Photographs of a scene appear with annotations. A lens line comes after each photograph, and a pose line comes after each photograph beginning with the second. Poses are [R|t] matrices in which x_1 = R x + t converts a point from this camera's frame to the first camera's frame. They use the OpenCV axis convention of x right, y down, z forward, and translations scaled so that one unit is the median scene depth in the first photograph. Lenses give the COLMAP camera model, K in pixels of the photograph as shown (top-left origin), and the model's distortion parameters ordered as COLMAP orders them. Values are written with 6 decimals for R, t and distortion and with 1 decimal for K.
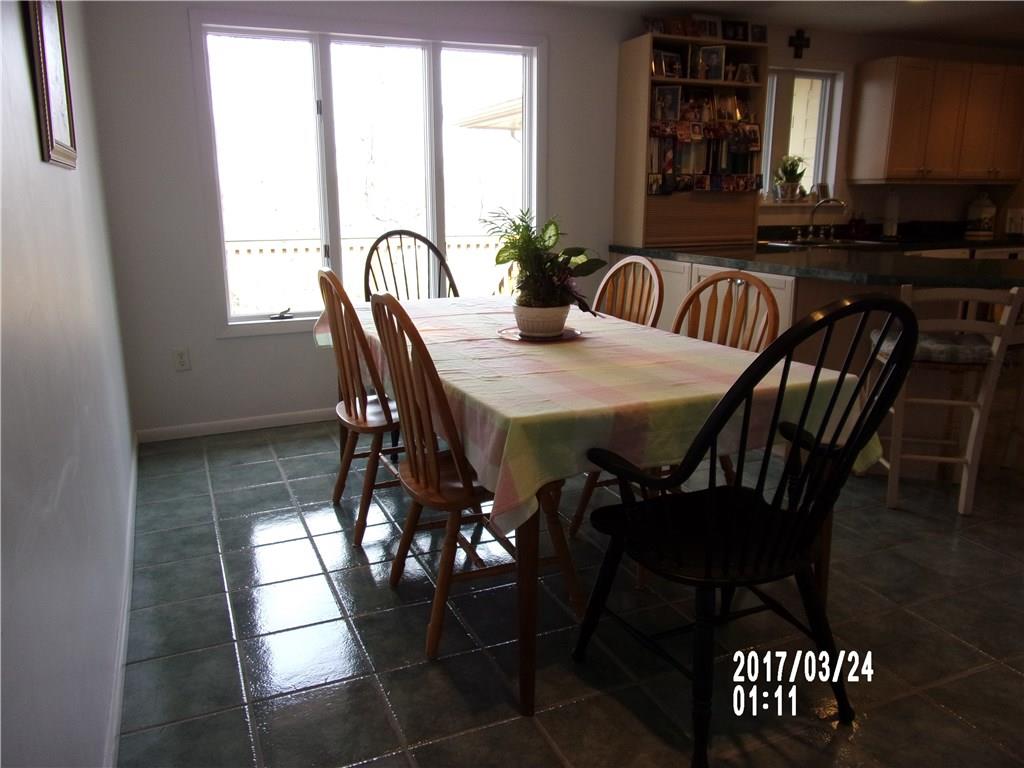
lens RADIAL K [[773.0, 0, 493.9], [0, 773.0, 383.1], [0, 0, 1]] dist [-0.022898, 0.012742]
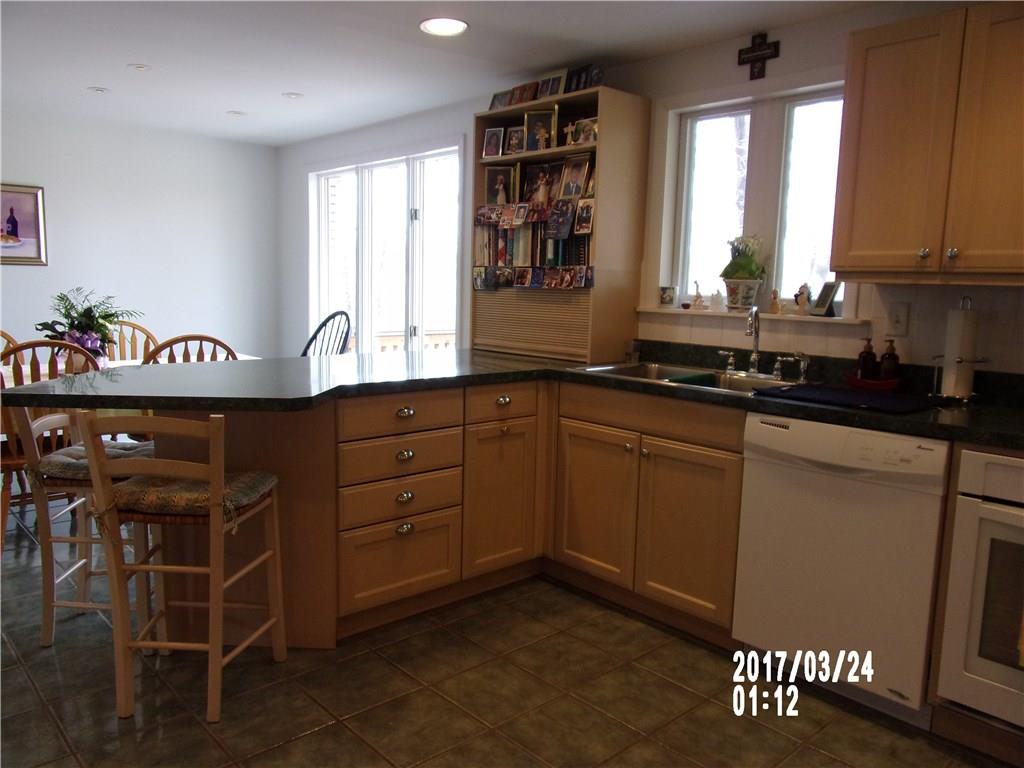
lens RADIAL K [[773.0, 0, 514.1], [0, 773.0, 381.0], [0, 0, 1]] dist [-0.022898, 0.012742]
pose [[0.358001, 0.132348, -0.924294, 1.006418], [-0.242925, 0.969016, 0.044661, -0.187974], [0.901567, 0.208545, 0.379060, 0.705939]]
